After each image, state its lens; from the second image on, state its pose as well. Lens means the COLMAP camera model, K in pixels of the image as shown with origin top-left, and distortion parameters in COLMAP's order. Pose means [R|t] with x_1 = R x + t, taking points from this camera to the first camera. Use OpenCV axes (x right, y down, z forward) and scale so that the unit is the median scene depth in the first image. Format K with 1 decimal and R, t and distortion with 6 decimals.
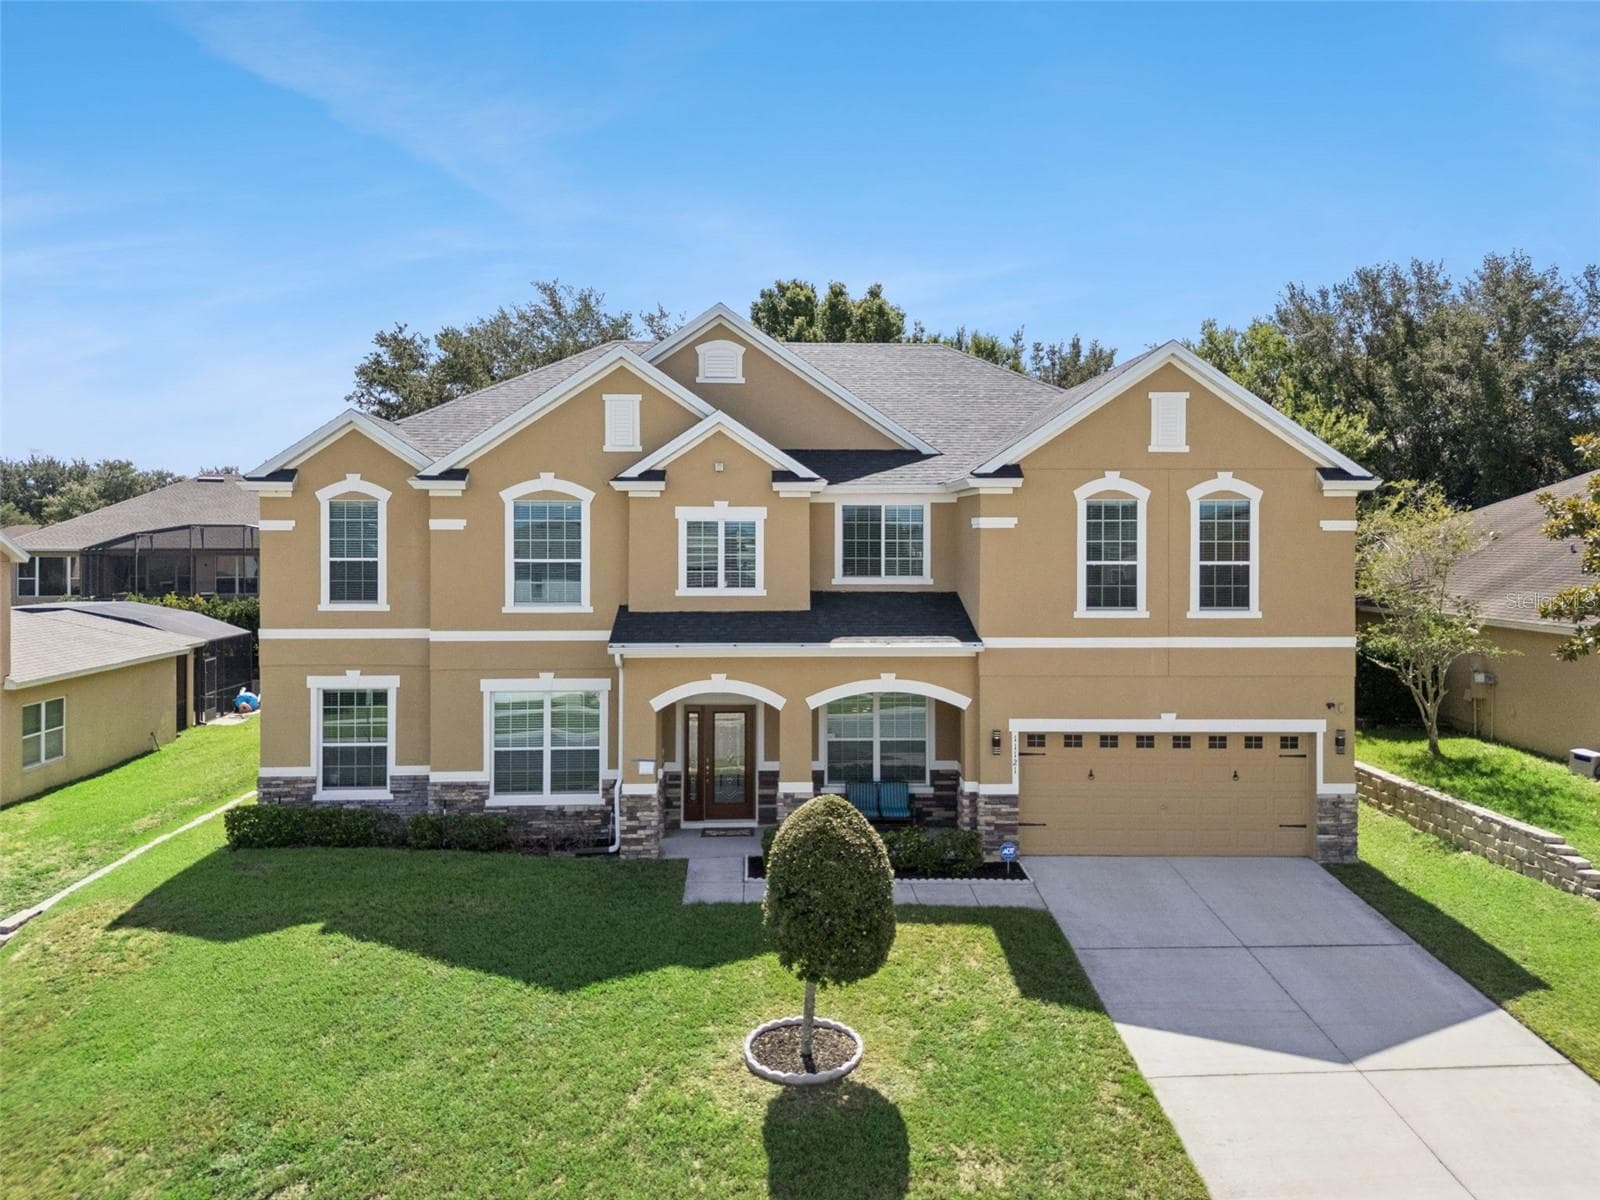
lens RADIAL K [[1199.7, 0, 787.0], [0, 1199.7, 542.8], [0, 0, 1]] dist [0.078655, -0.088235]
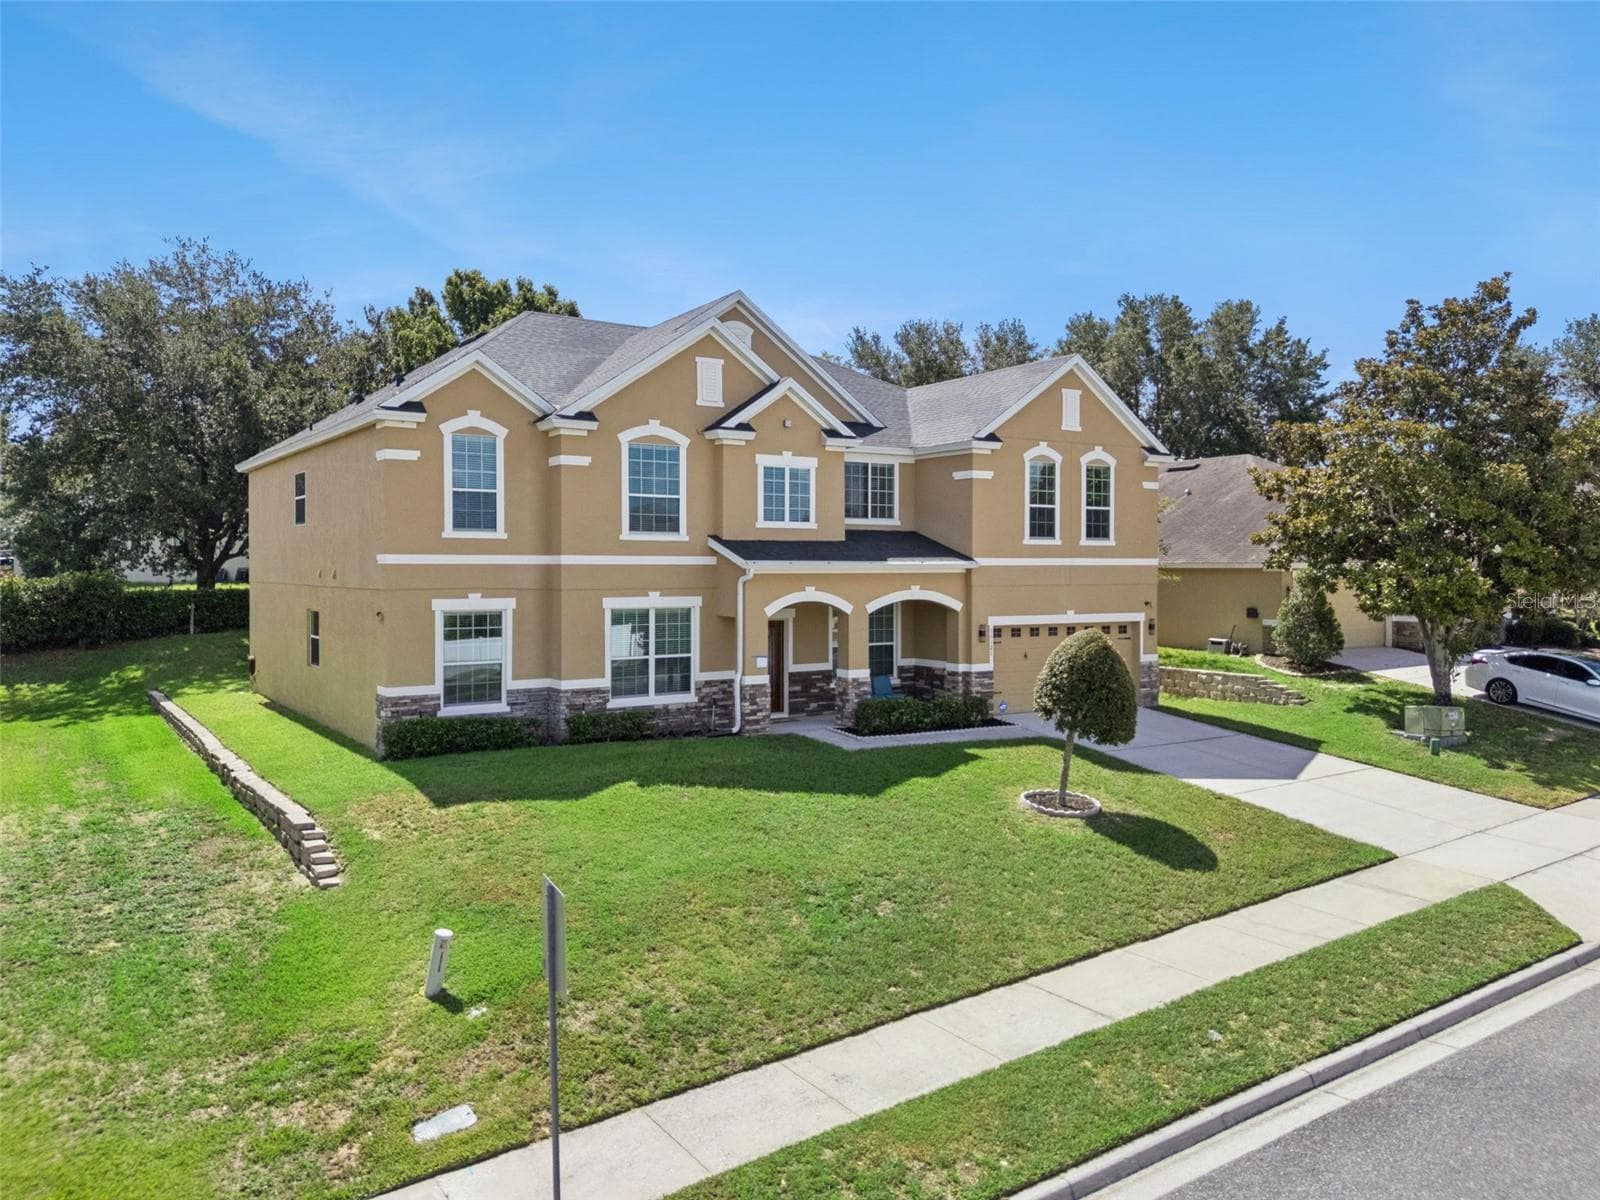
lens RADIAL K [[1199.7, 0, 792.0], [0, 1199.7, 583.2], [0, 0, 1]] dist [0.078655, -0.088235]
pose [[0.856499, -0.007939, 0.516087, -0.688122], [0.003293, 0.999945, 0.009918, 0.088724], [-0.516137, -0.006795, 0.856479, -0.065610]]
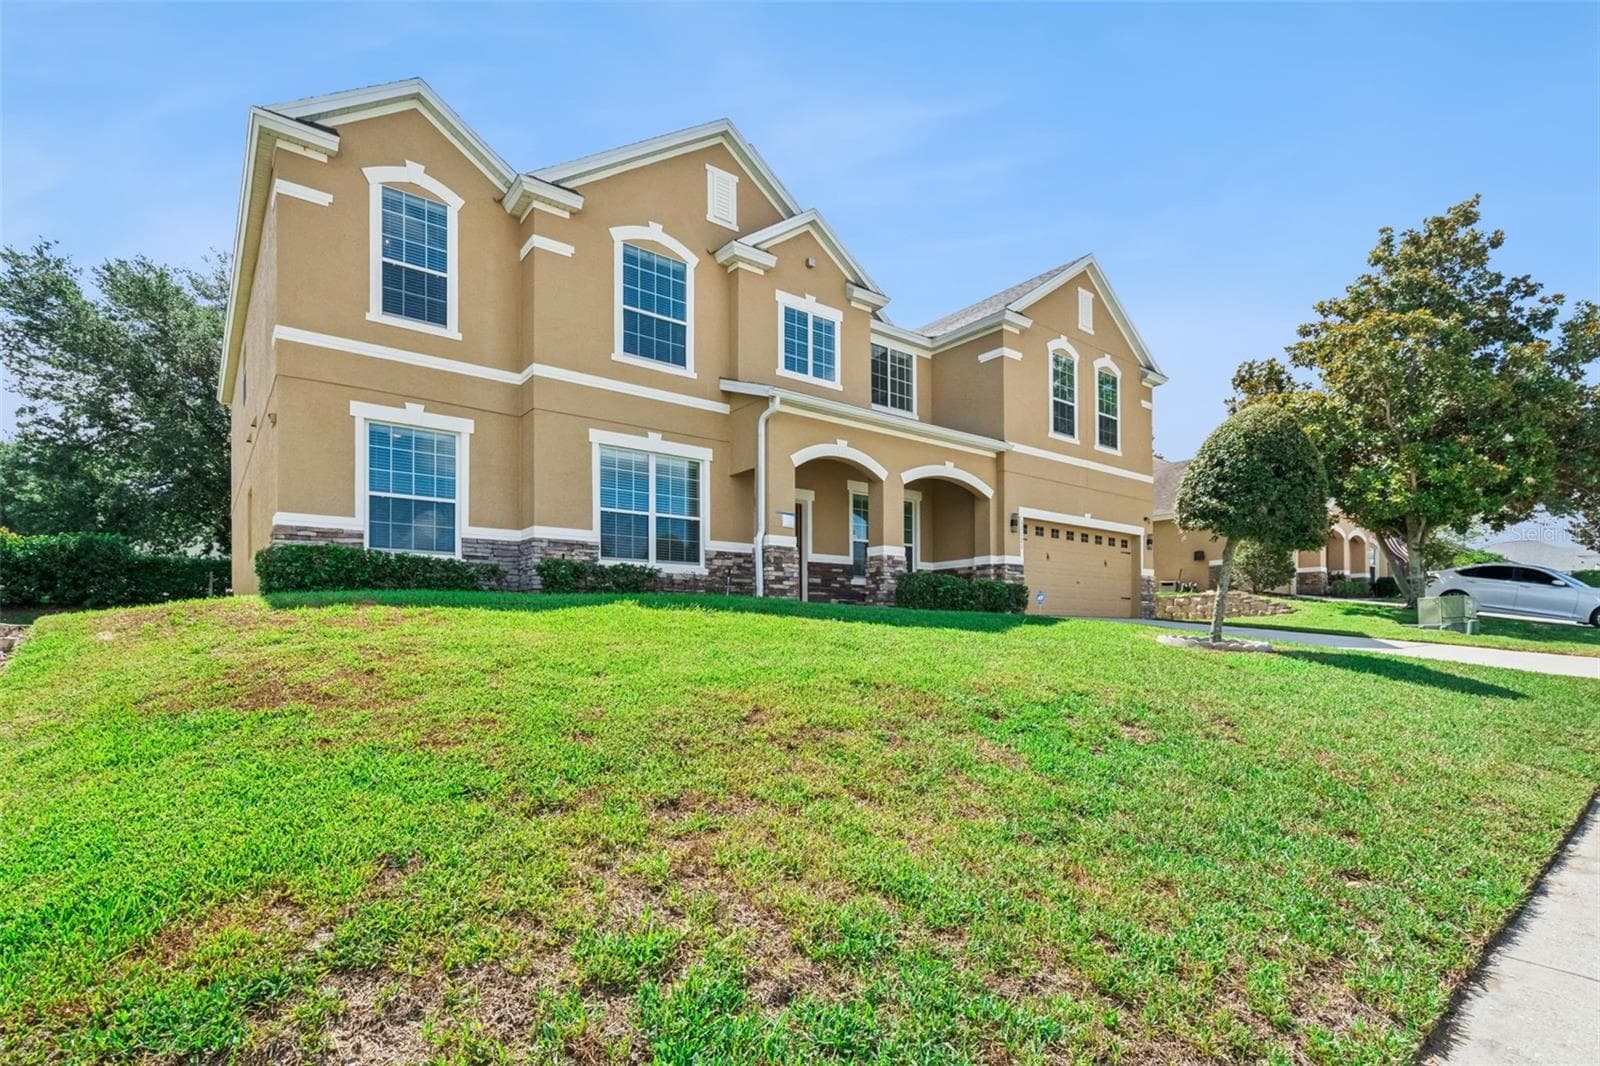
lens RADIAL K [[773.8, 0, 823.7], [0, 773.8, 635.6], [0, 0, 1]] dist [-0.022424, 0.002331]
pose [[0.801192, -0.006295, 0.598374, -0.458986], [0.008924, 0.999959, -0.001430, 0.270543], [-0.598341, 0.006486, 0.801215, 0.437376]]
